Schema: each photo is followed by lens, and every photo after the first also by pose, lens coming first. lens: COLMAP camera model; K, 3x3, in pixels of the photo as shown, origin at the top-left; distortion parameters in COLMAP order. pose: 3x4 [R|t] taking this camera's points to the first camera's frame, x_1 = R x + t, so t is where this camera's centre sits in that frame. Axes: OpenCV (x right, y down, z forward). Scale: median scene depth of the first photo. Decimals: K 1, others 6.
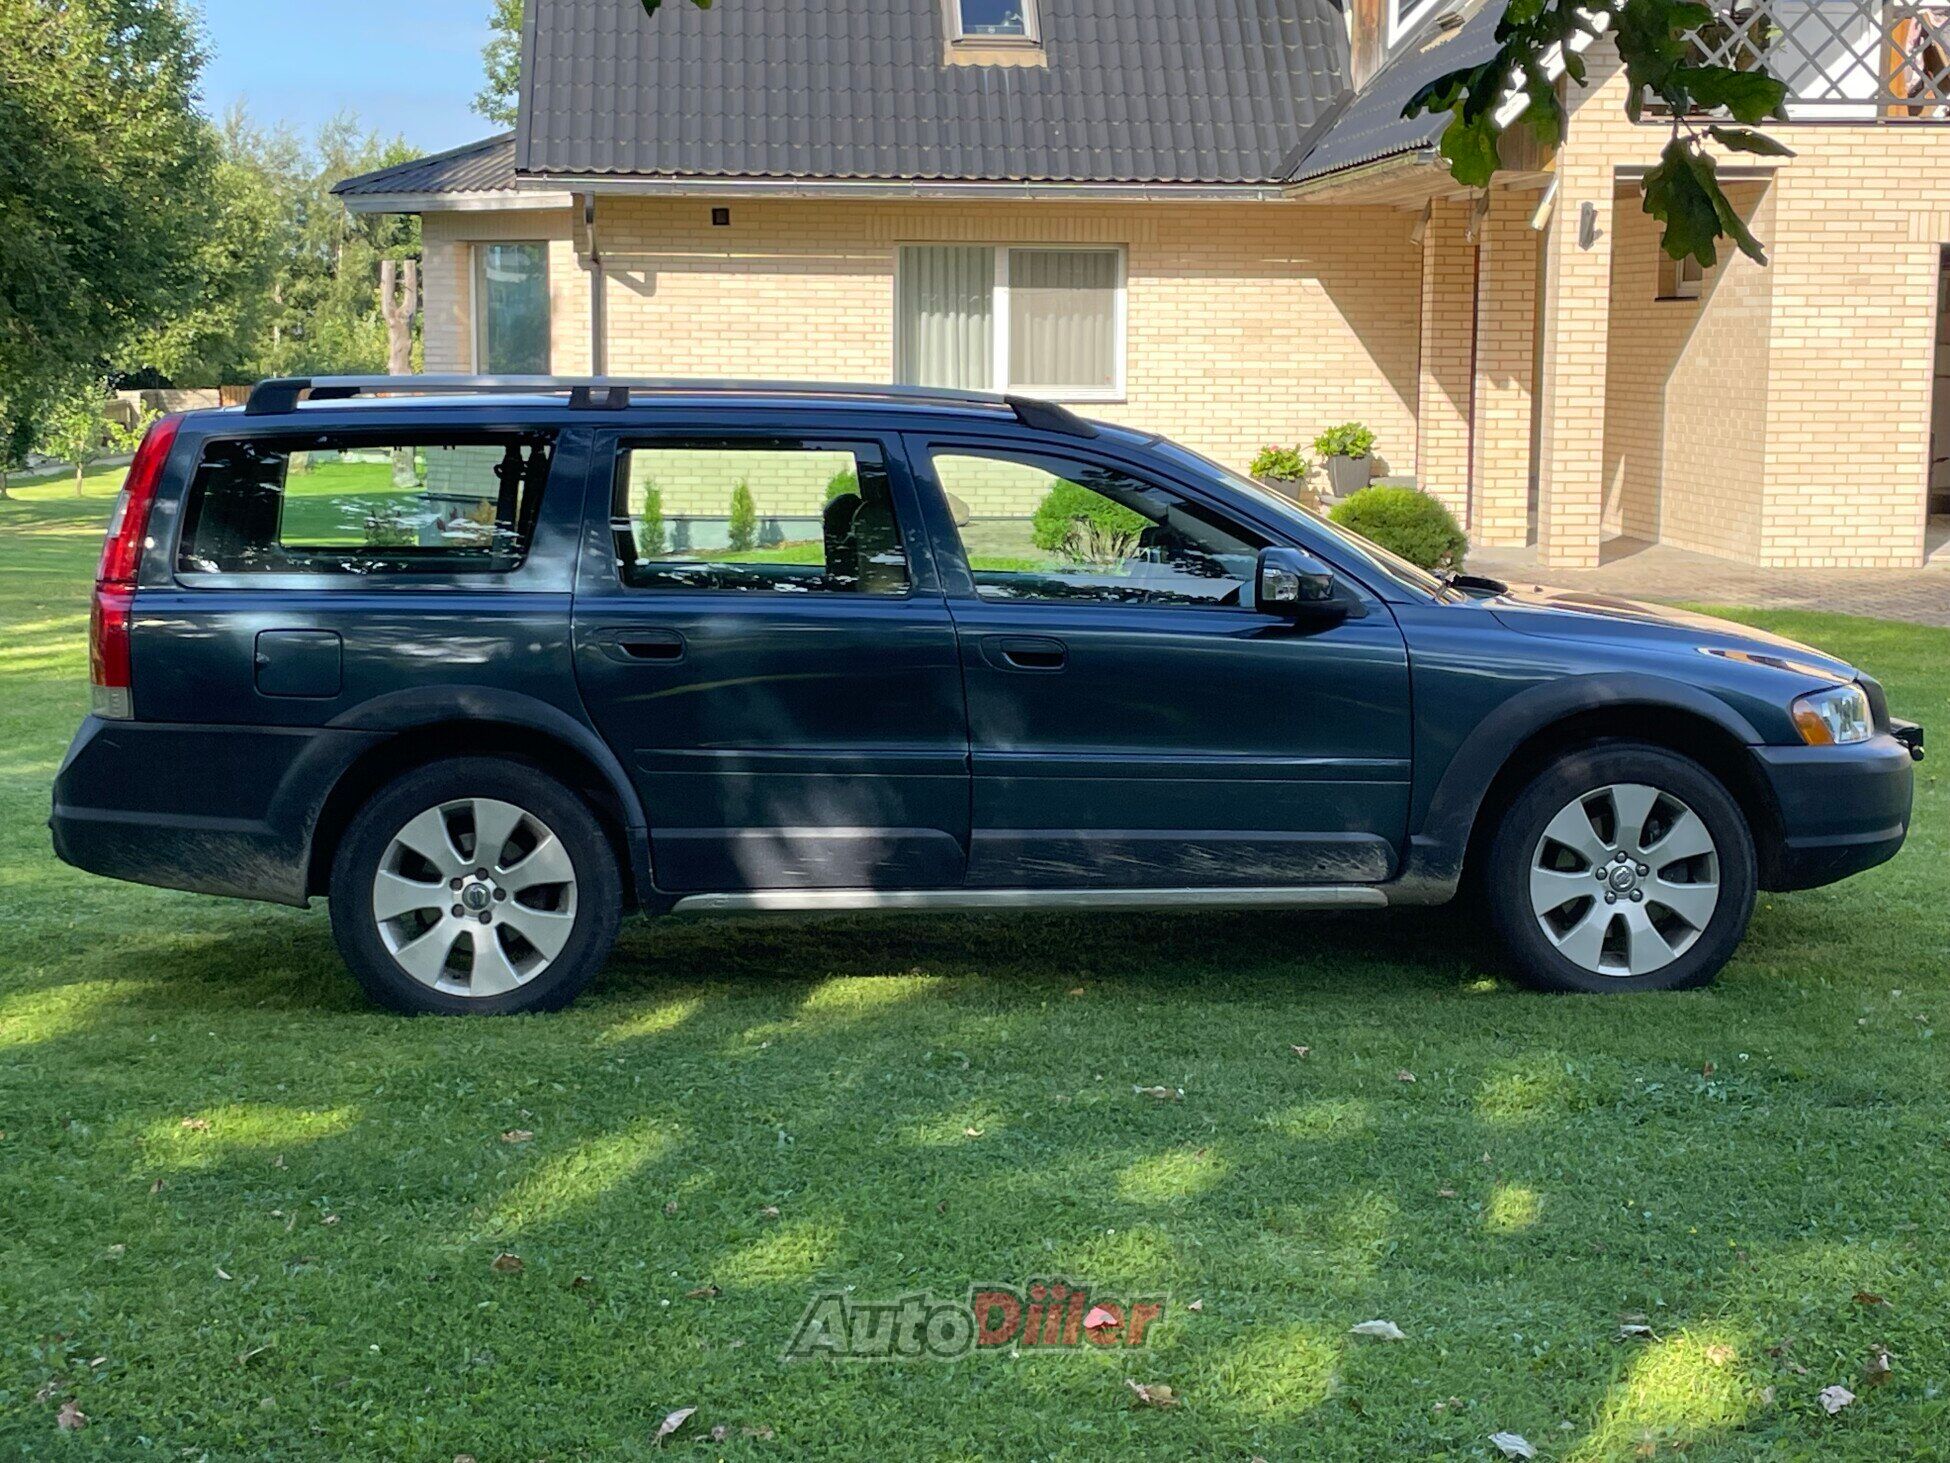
lens RADIAL K [[3061.0, 0, 975.0], [0, 3061.0, 731.5], [0, 0, 1]] dist [0.136360, -0.086606]
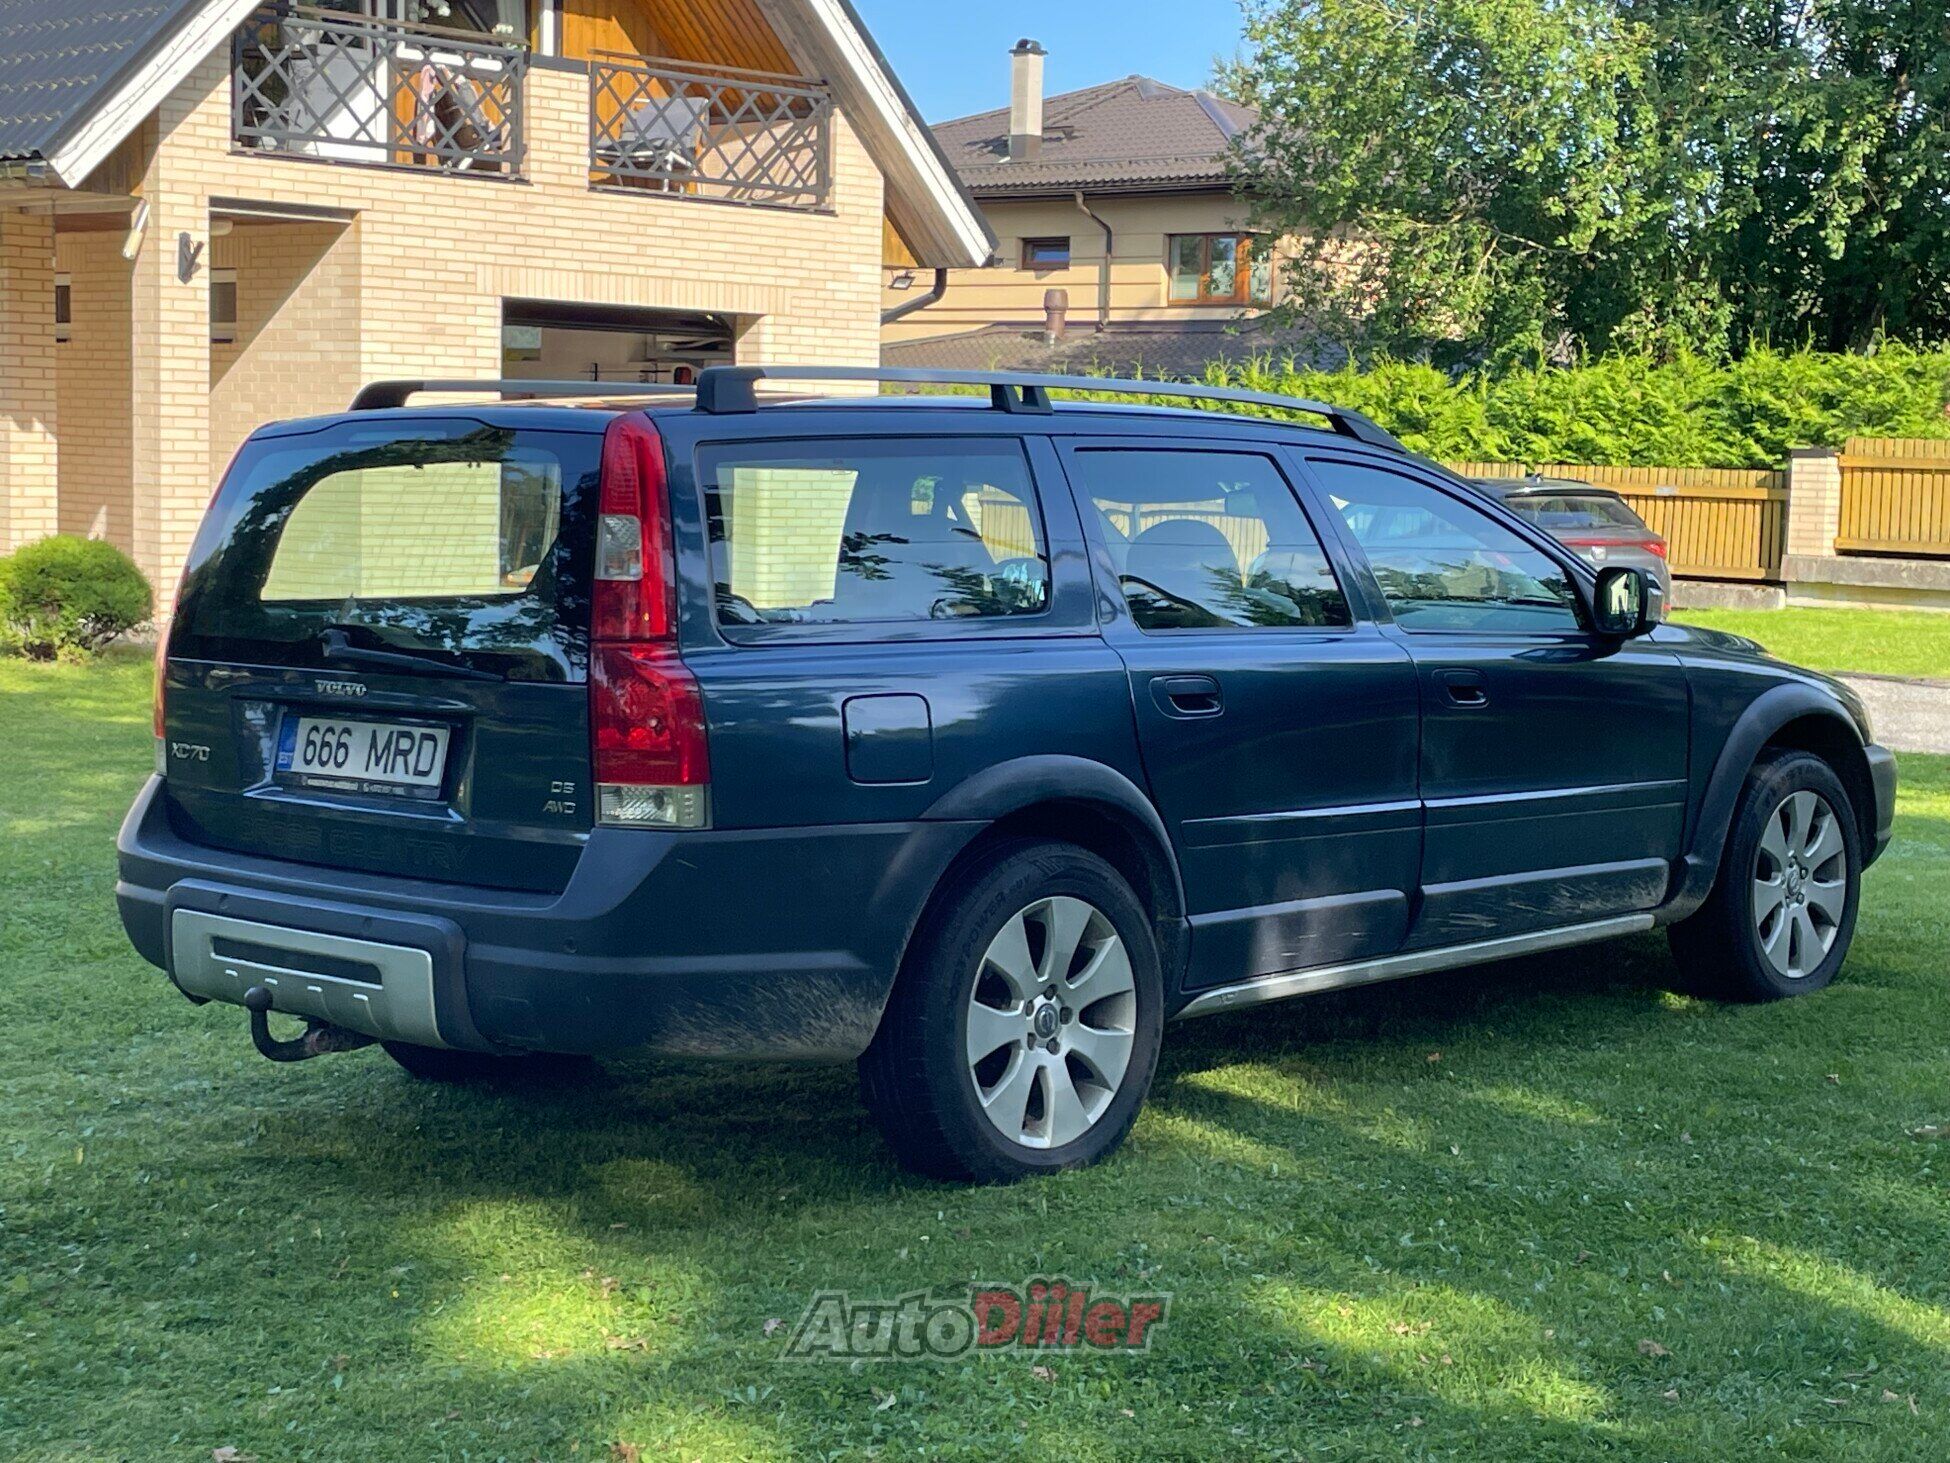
lens RADIAL K [[3061.0, 0, 975.0], [0, 3061.0, 731.5], [0, 0, 1]] dist [0.136360, -0.086606]
pose [[0.759673, -0.053288, 0.648118, -0.664546], [0.066347, 0.997787, 0.004271, -0.025145], [-0.646912, 0.039756, 0.761528, 0.388509]]
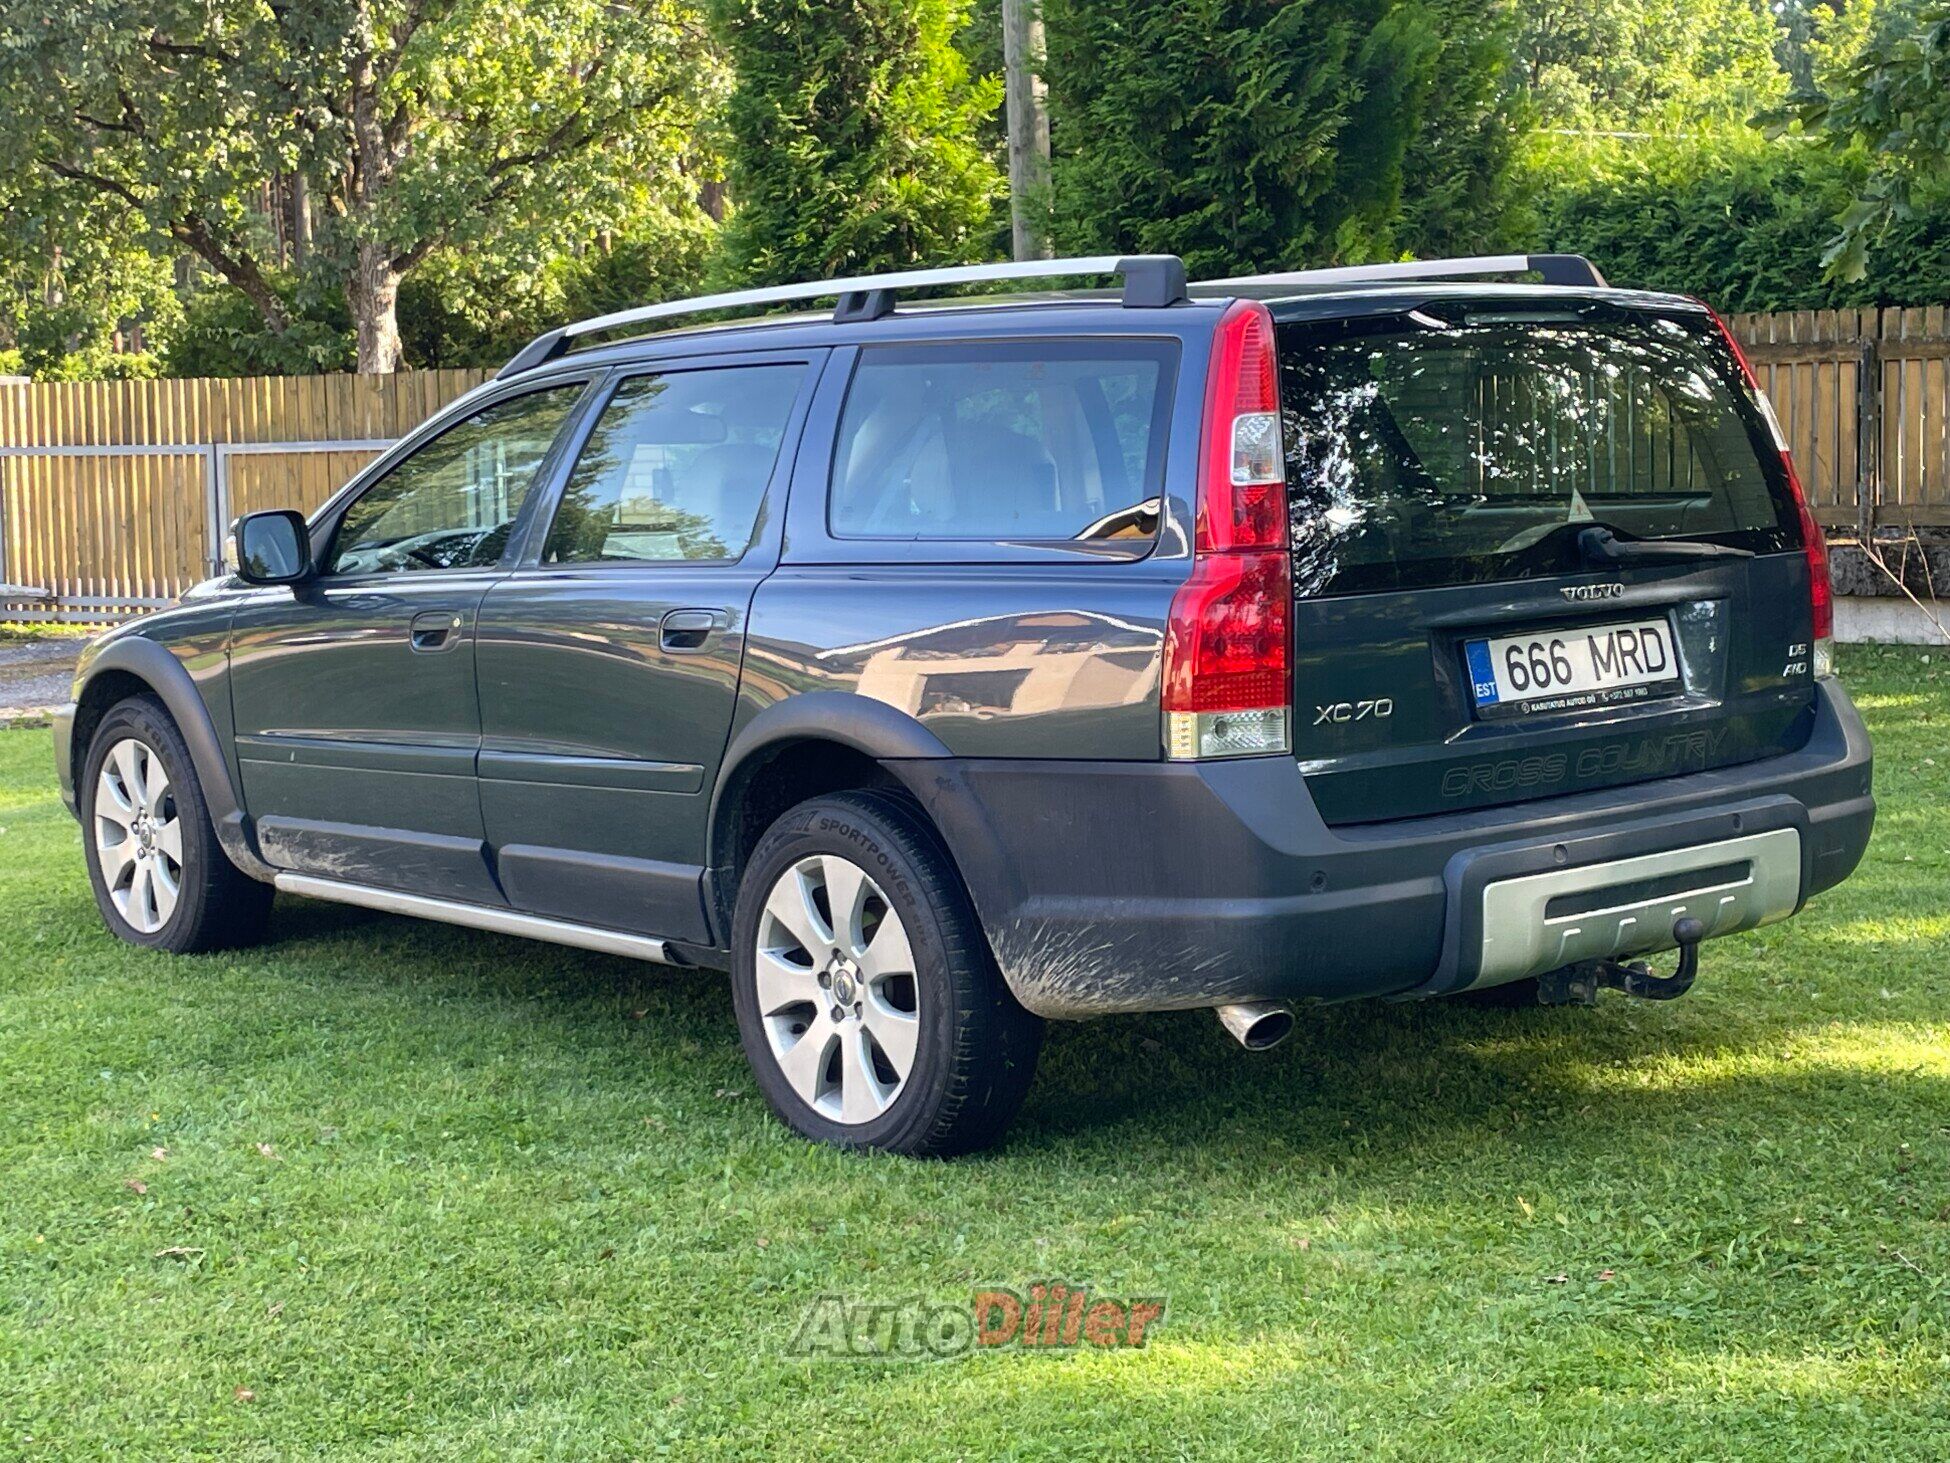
lens RADIAL K [[3078.9, 0, 975.0], [0, 3078.9, 731.5], [0, 0, 1]] dist [0.275113, 0.033855]
pose [[-0.594723, -0.066877, 0.801144, -0.754684], [0.108279, 0.980790, 0.162254, -0.122950], [-0.796605, 0.183243, -0.576057, 1.400656]]
